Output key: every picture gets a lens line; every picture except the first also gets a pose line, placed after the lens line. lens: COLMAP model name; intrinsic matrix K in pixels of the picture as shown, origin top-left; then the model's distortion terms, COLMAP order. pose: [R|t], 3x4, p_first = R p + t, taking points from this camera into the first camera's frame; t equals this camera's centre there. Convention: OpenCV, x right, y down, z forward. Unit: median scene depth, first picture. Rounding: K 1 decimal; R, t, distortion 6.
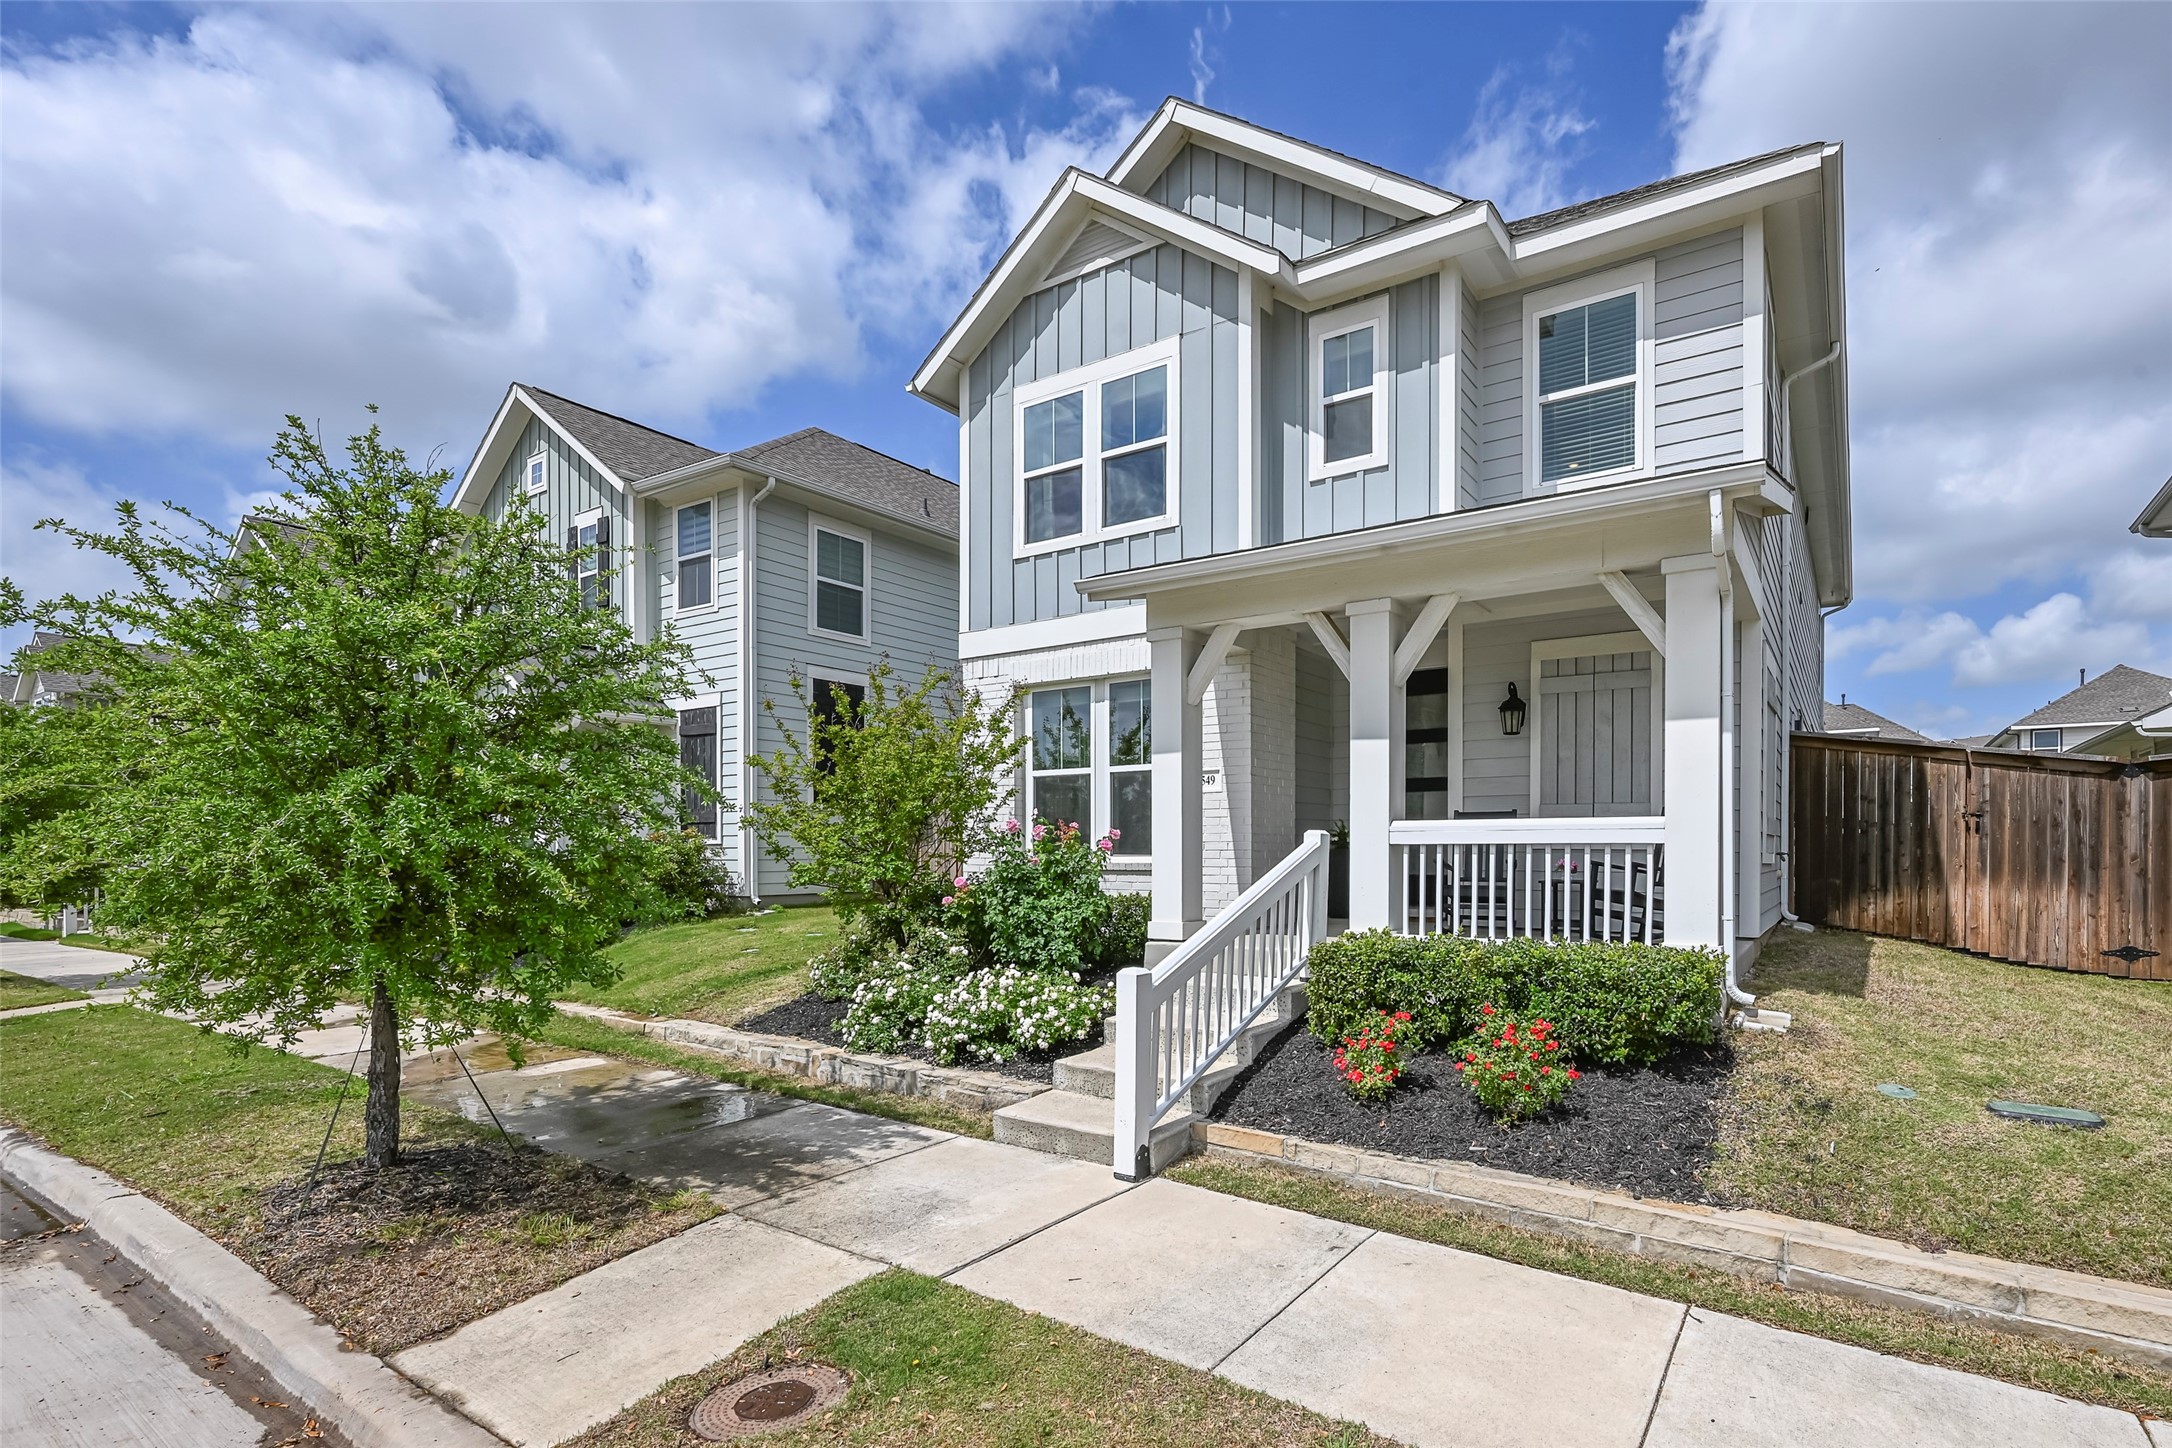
lens RADIAL K [[1090.1, 0, 1087.8], [0, 1090.1, 853.8], [0, 0, 1]] dist [-0.001846, -0.000187]
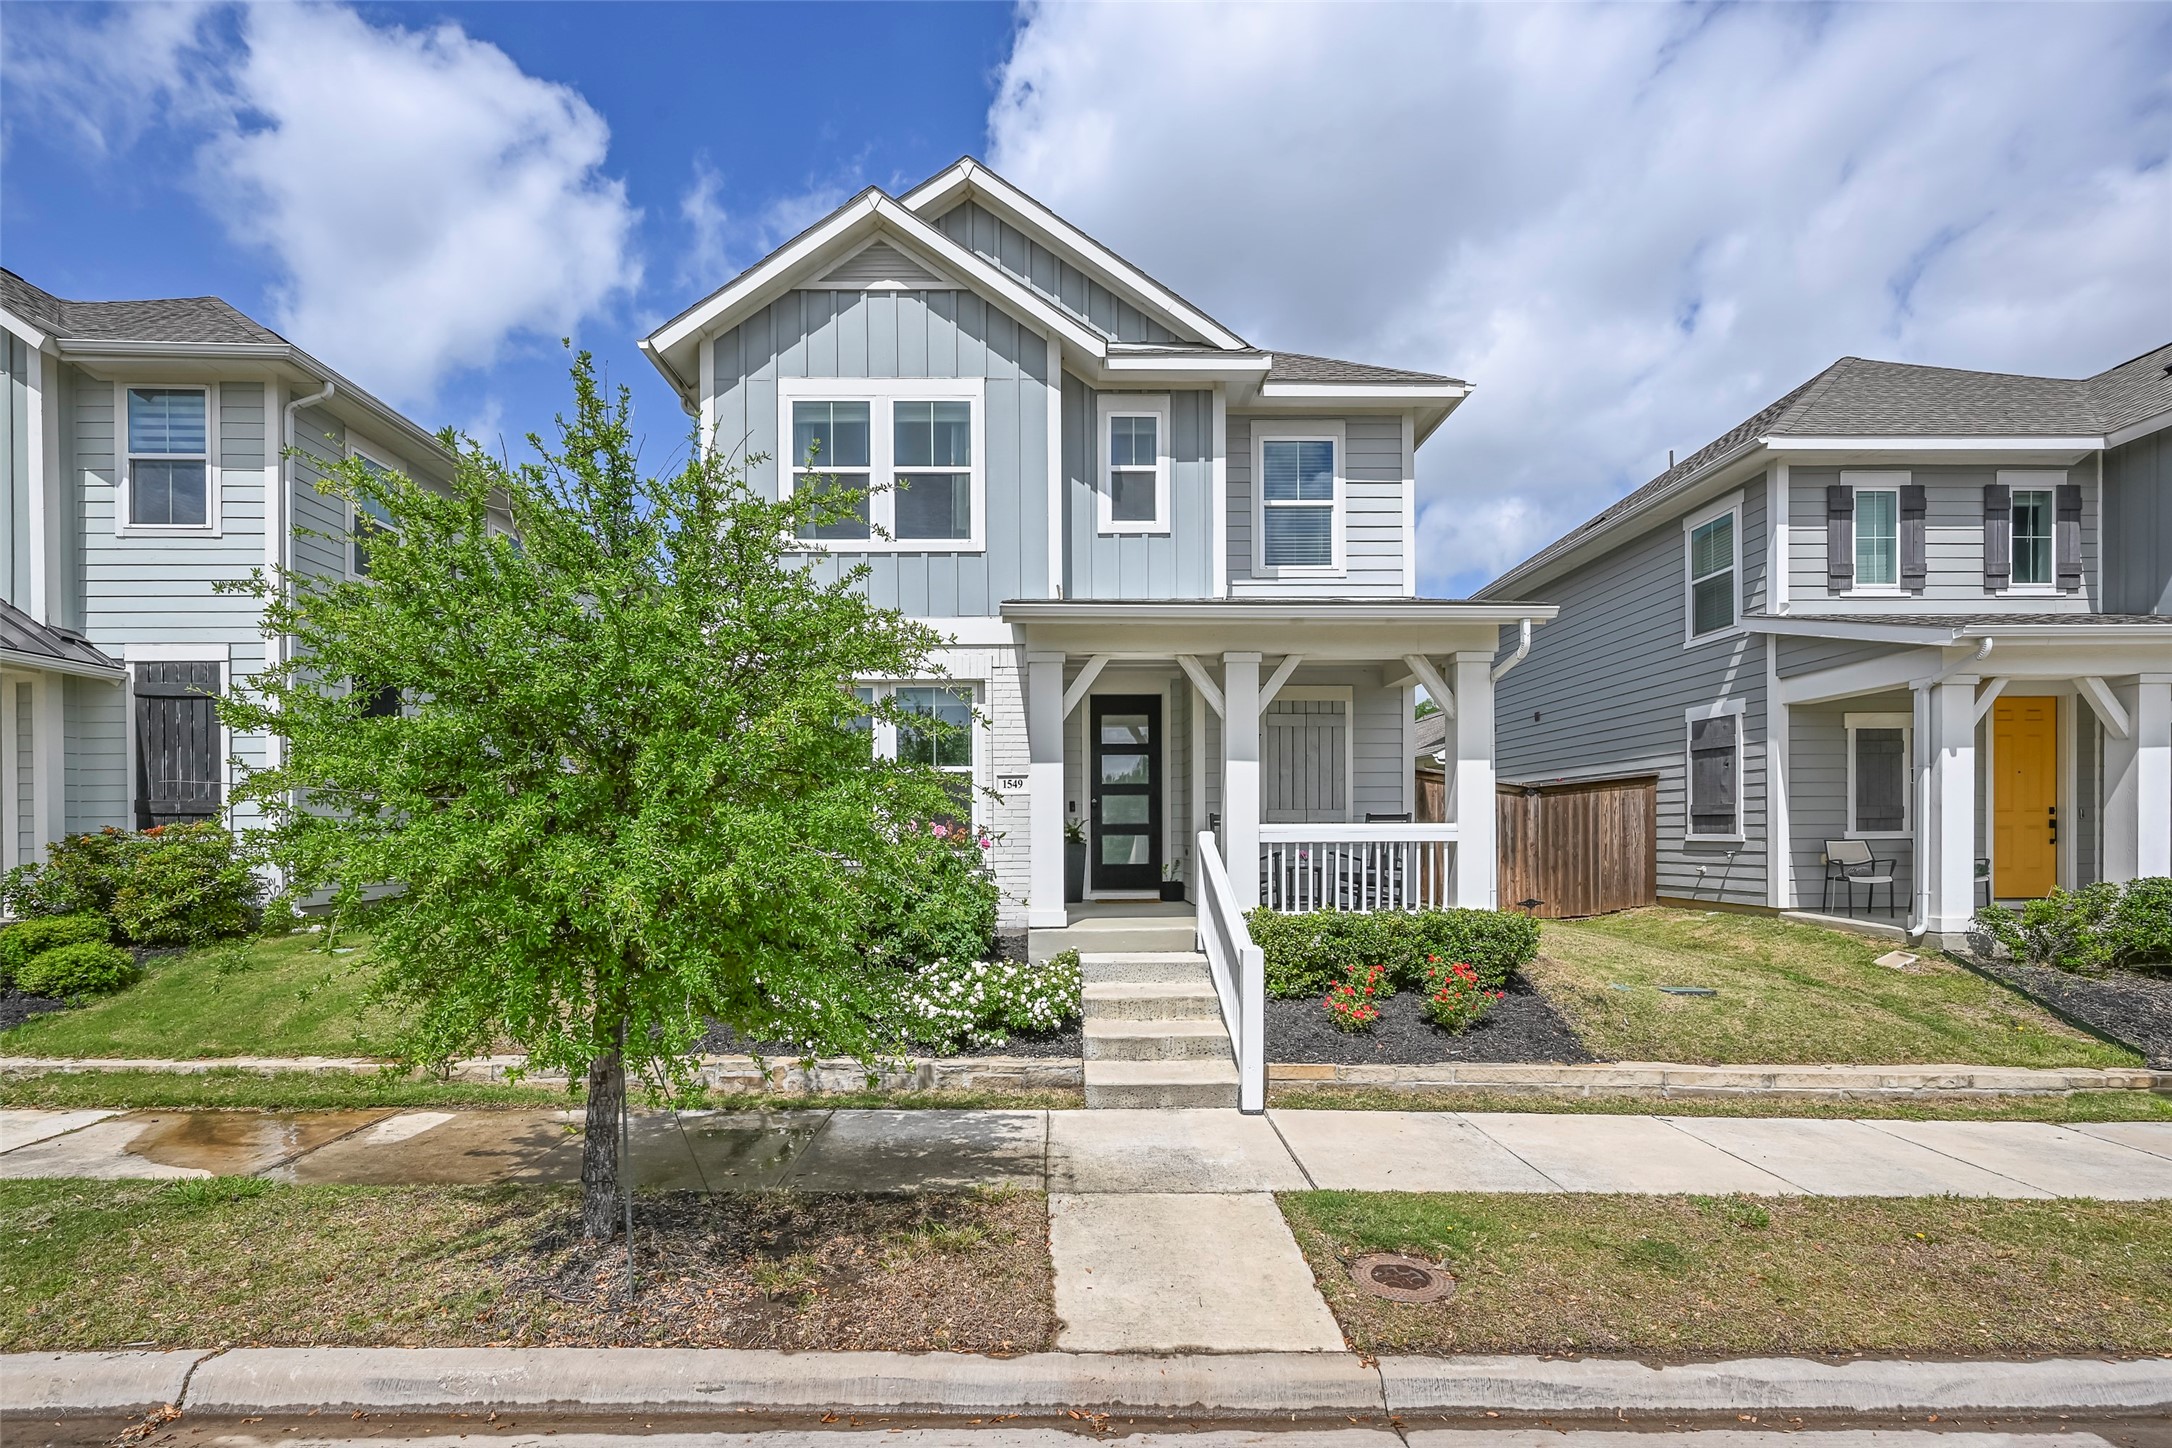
lens RADIAL K [[1085.6, 0, 1081.9], [0, 1085.6, 835.7], [0, 0, 1]] dist [0.000989, 0.000054]
pose [[0.815054, -0.006193, 0.579352, -0.538491], [0.008573, 0.999962, -0.001372, -0.013694], [-0.579322, 0.006085, 0.815076, 0.058678]]
